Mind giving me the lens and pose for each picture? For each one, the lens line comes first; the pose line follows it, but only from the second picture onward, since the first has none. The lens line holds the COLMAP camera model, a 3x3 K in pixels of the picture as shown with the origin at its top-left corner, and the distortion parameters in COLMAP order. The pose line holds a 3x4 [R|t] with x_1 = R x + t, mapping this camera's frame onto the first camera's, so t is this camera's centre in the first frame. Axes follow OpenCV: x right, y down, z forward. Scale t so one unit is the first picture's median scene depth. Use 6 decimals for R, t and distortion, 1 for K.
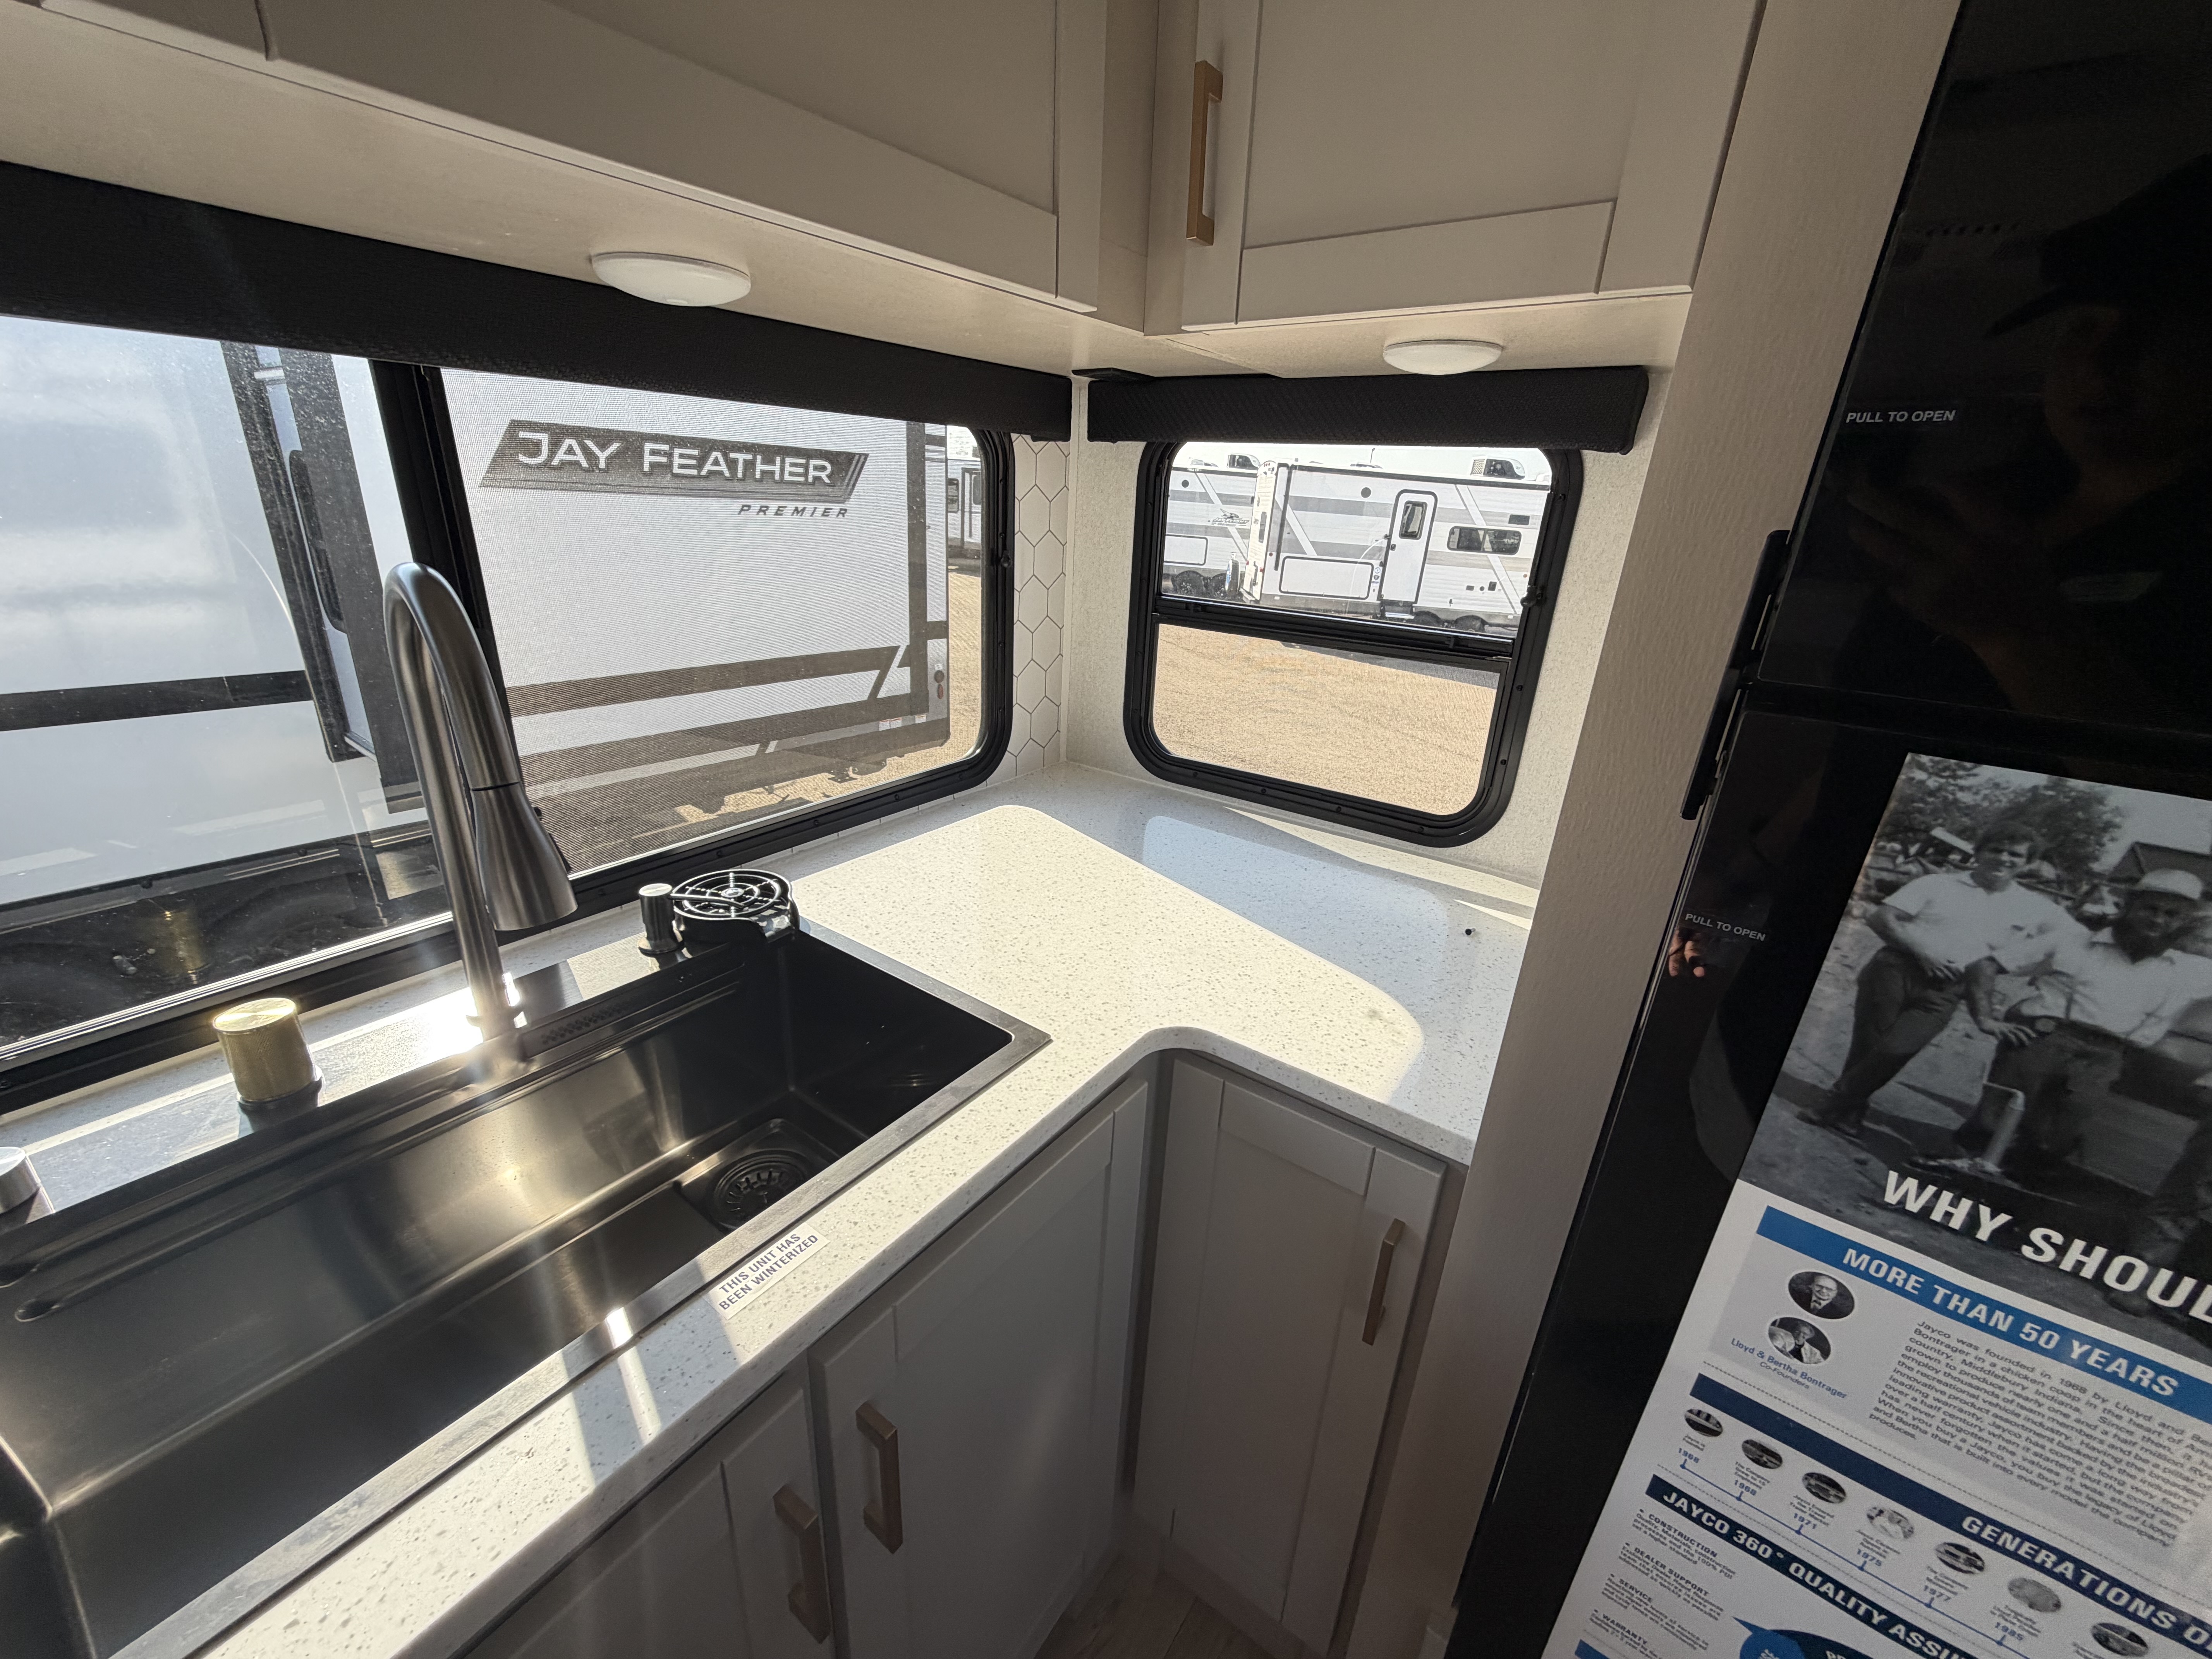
lens RADIAL K [[882.0, 0, 1097.1], [0, 882.0, 835.2], [0, 0, 1]] dist [0.000560, 0.000179]
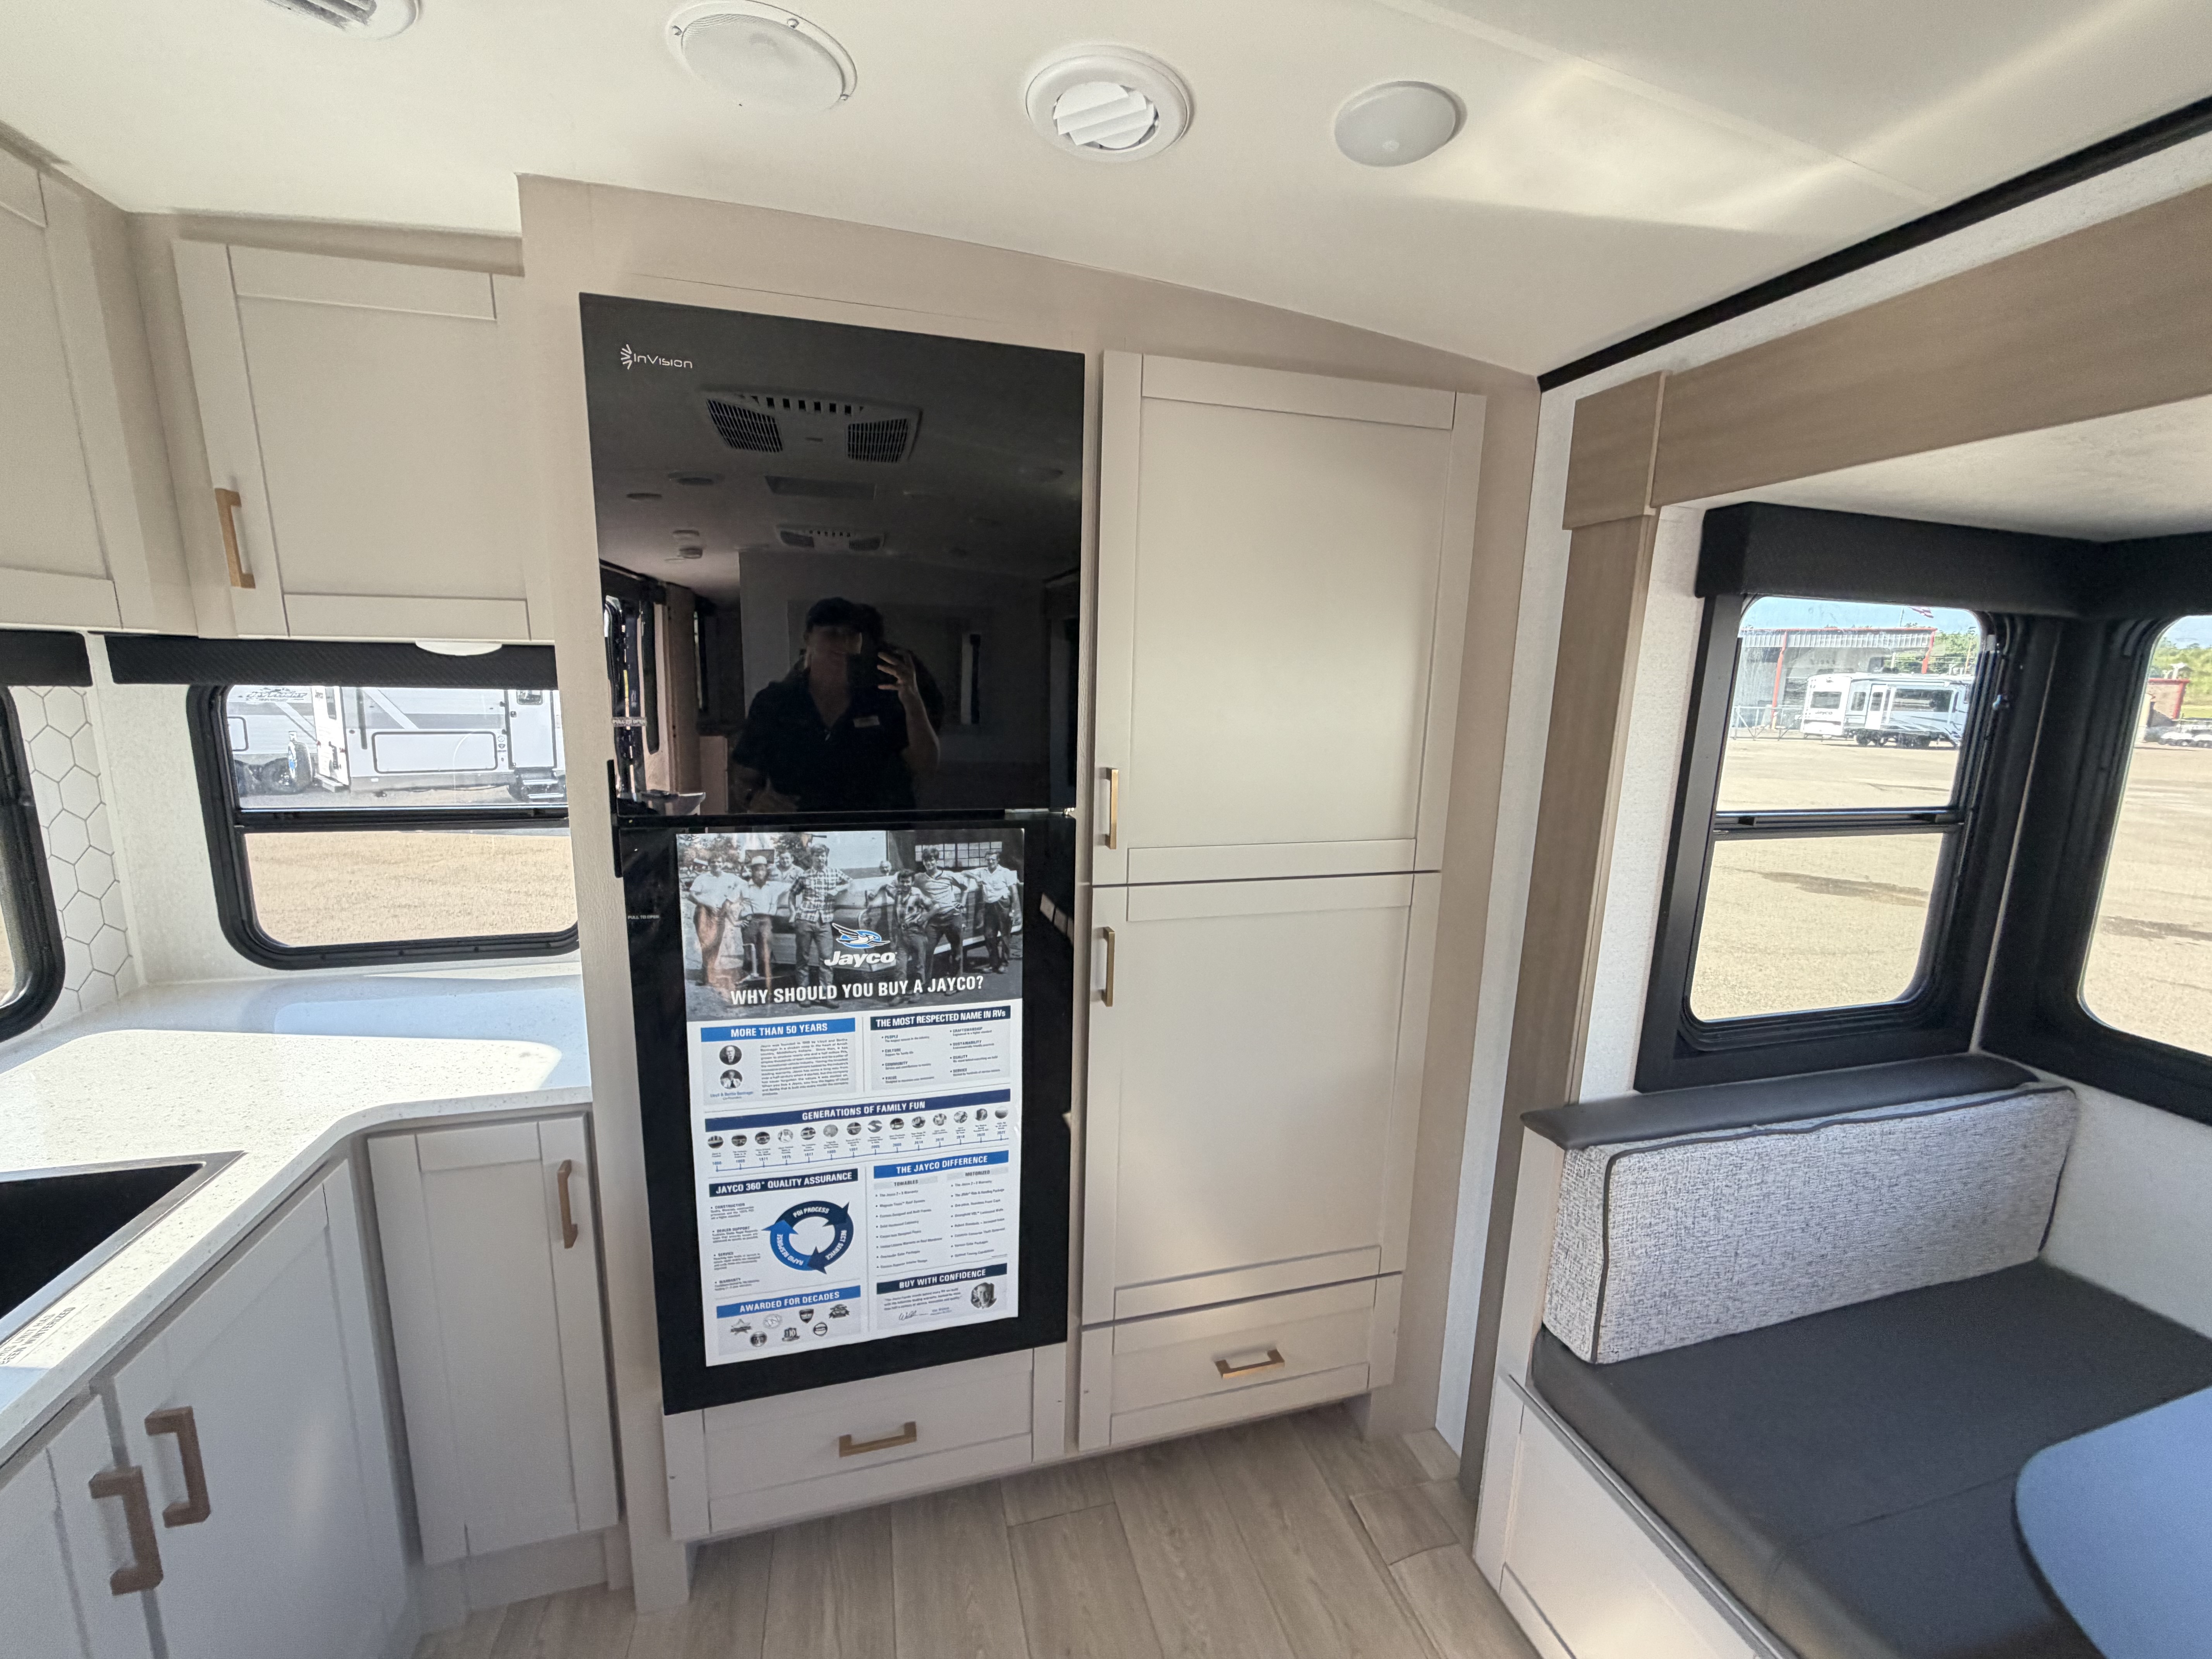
lens RADIAL K [[884.8, 0, 1098.1], [0, 884.8, 831.8], [0, 0, 1]] dist [0.001231, -0.000043]
pose [[0.632451, -0.168218, 0.756114, -0.253987], [0.292307, 0.955794, -0.031858, 0.289423], [-0.717330, 0.241166, 0.653664, -1.358209]]
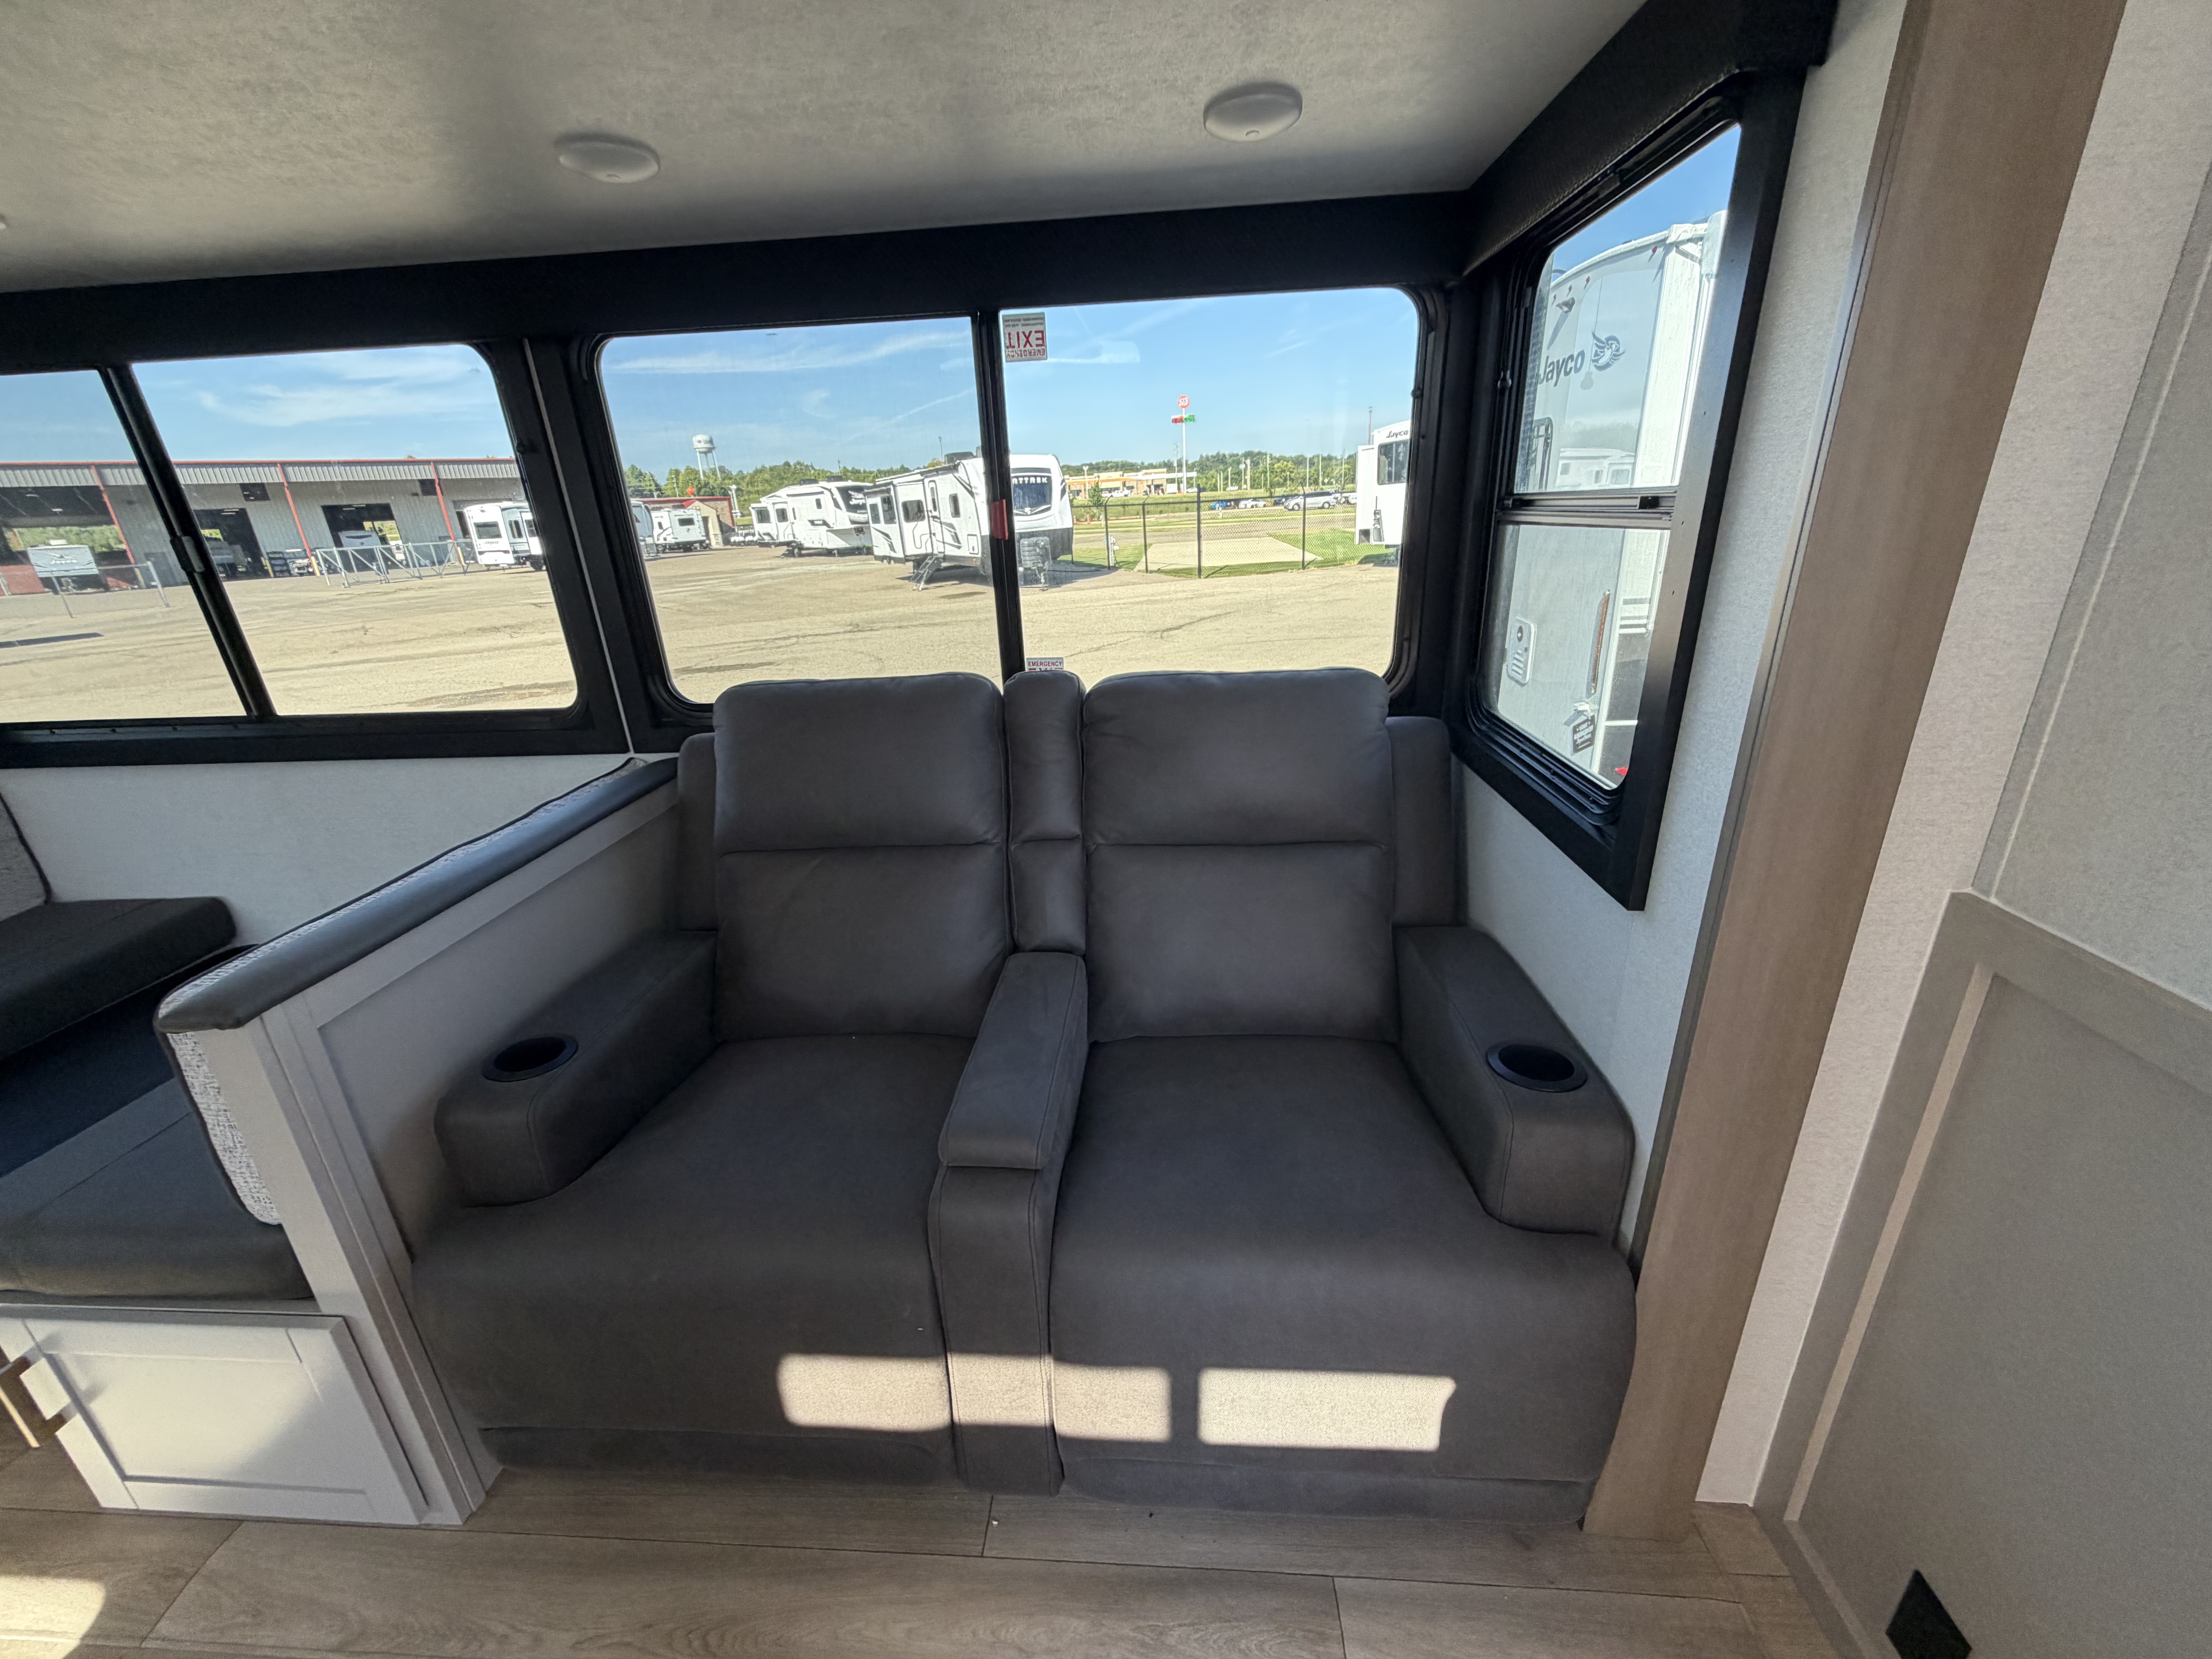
lens RADIAL K [[884.8, 0, 1098.1], [0, 884.8, 831.8], [0, 0, 1]] dist [0.001231, -0.000043]
pose [[-0.526323, -0.324445, 0.785951, -1.855735], [0.331200, 0.773107, 0.540936, 1.610267], [-0.783129, 0.545014, -0.299448, -4.023031]]
